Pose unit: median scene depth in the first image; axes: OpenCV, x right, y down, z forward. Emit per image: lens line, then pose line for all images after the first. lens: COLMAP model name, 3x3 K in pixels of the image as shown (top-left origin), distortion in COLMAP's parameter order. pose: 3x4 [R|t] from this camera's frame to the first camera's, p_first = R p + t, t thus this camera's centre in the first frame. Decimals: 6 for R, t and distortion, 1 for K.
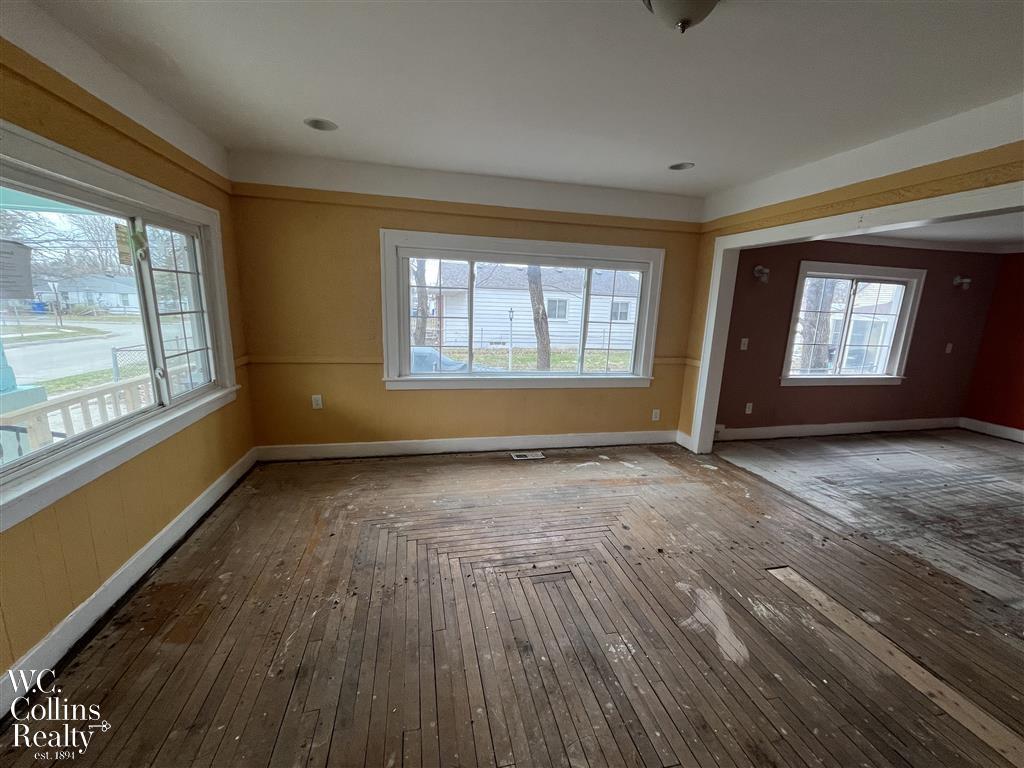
lens RADIAL K [[410.7, 0, 505.7], [0, 410.7, 385.6], [0, 0, 1]] dist [-0.005837, 0.000141]
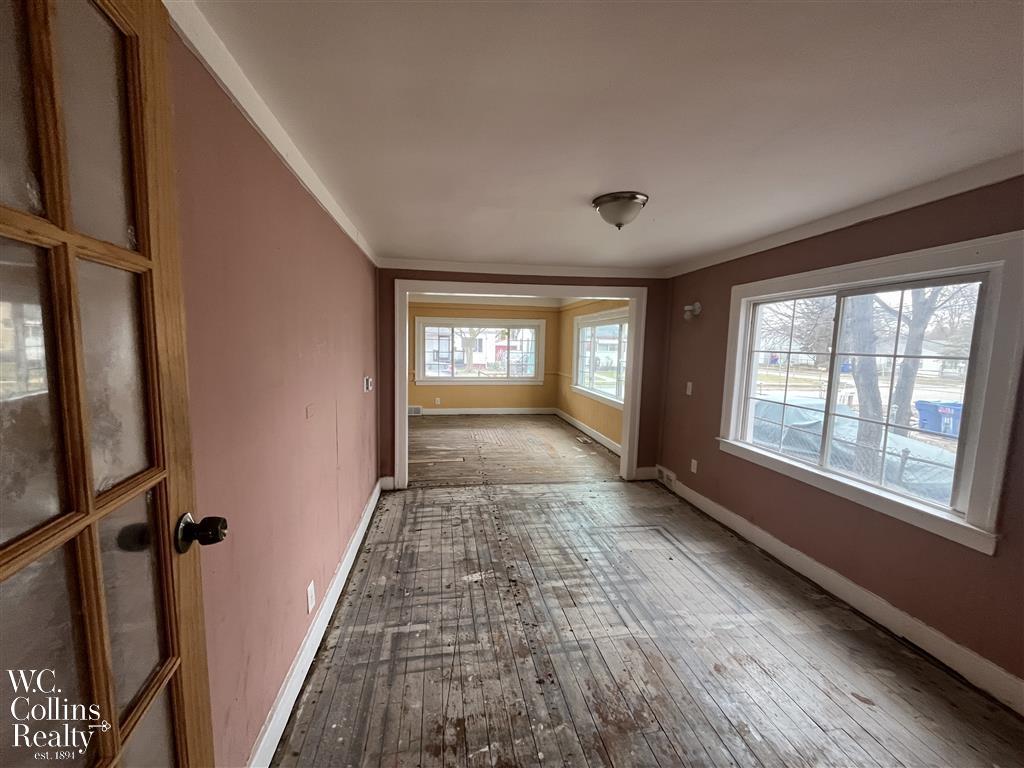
lens RADIAL K [[410.7, 0, 511.7], [0, 410.7, 387.4], [0, 0, 1]] dist [-0.005837, 0.000141]
pose [[-0.055254, 0.071680, -0.995896, 1.885887], [-0.219274, 0.972200, 0.082140, -0.114779], [0.974098, 0.222912, -0.038000, 0.832996]]
